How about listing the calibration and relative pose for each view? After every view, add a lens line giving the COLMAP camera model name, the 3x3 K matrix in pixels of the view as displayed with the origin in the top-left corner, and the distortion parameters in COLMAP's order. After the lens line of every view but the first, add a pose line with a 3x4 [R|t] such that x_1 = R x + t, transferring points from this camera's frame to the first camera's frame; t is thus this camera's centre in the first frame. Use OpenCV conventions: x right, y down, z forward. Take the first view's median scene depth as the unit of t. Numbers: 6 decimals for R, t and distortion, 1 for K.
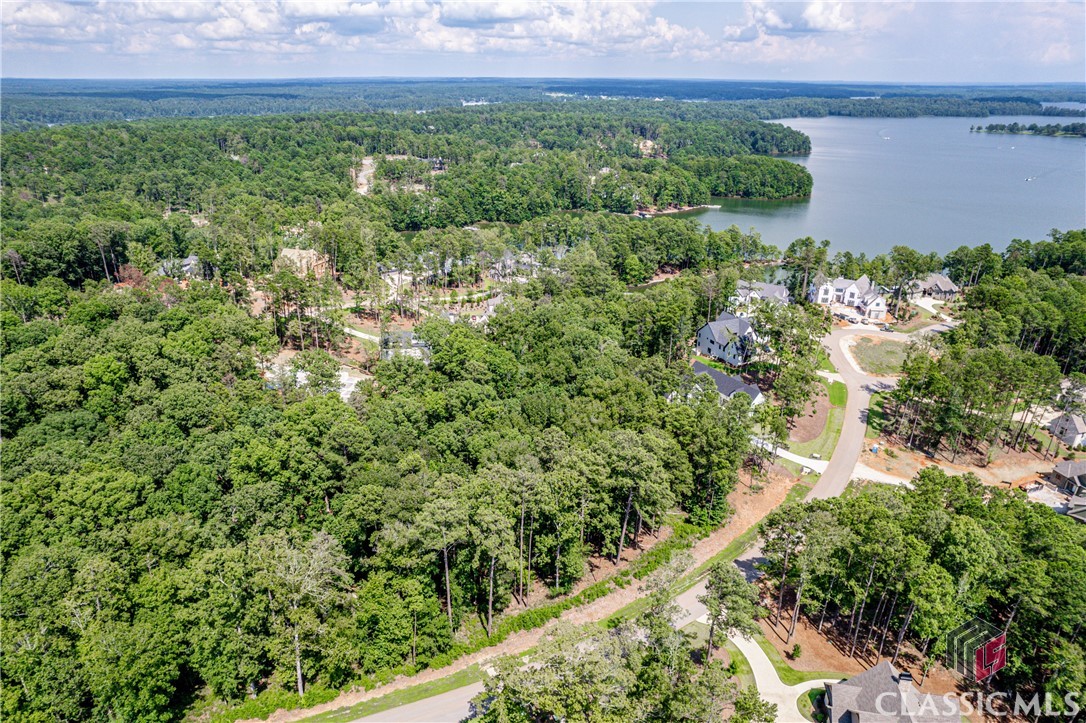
lens RADIAL K [[698.1, 0, 544.5], [0, 698.1, 363.8], [0, 0, 1]] dist [-0.079496, 0.070934]
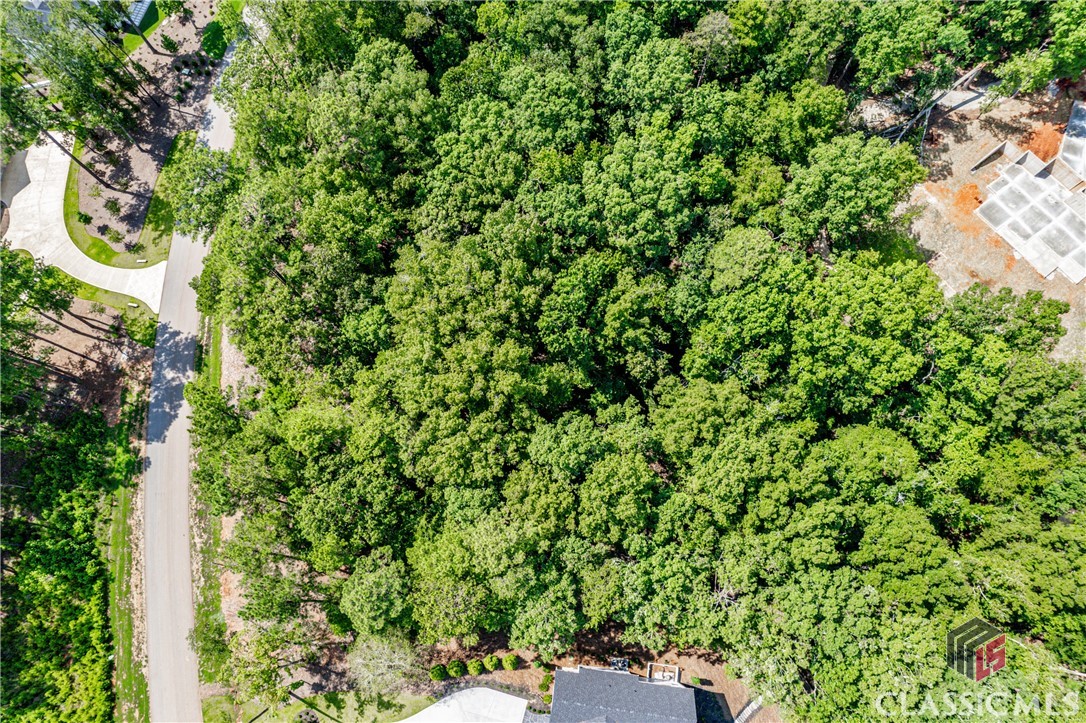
lens RADIAL K [[700.7, 0, 543.0], [0, 700.7, 361.5], [0, 0, 1]] dist [-0.094925, 0.086508]
pose [[-0.629665, 0.735943, -0.248817, 0.064281], [-0.300621, 0.064508, 0.951560, -0.158079], [0.716344, 0.673964, 0.180621, 0.352466]]
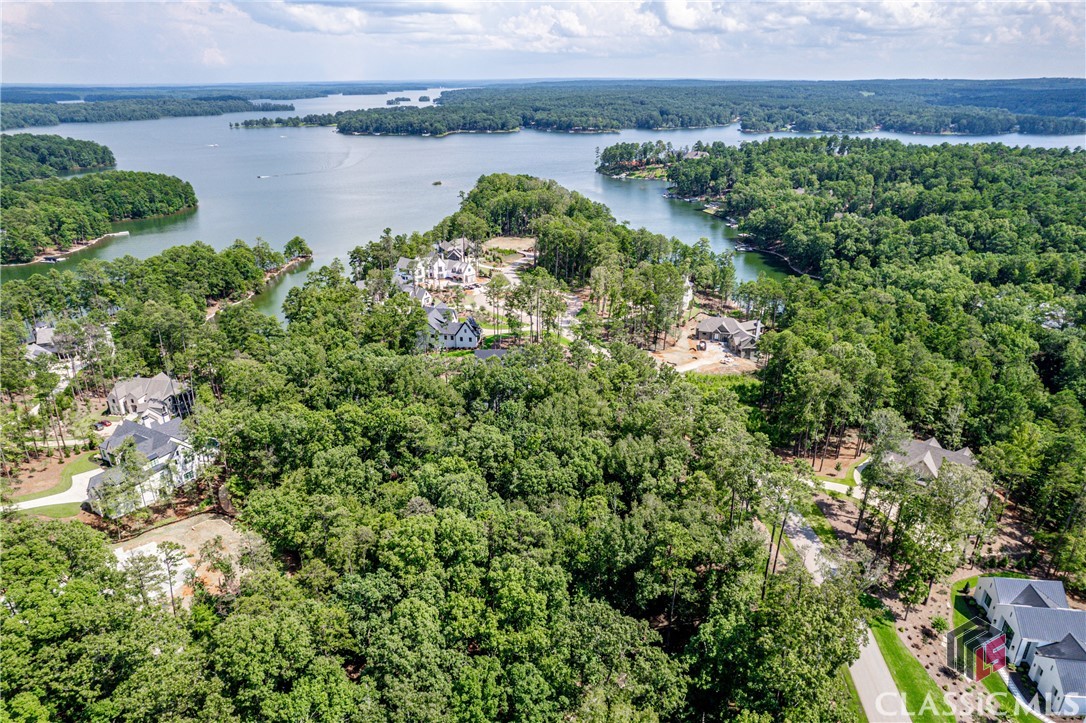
lens RADIAL K [[698.1, 0, 544.5], [0, 698.1, 363.8], [0, 0, 1]] dist [-0.079496, 0.070934]
pose [[0.522213, -0.332696, 0.785243, -0.264700], [0.334211, 0.926953, 0.170475, -0.061945], [-0.784600, 0.173412, 0.595258, 0.150850]]
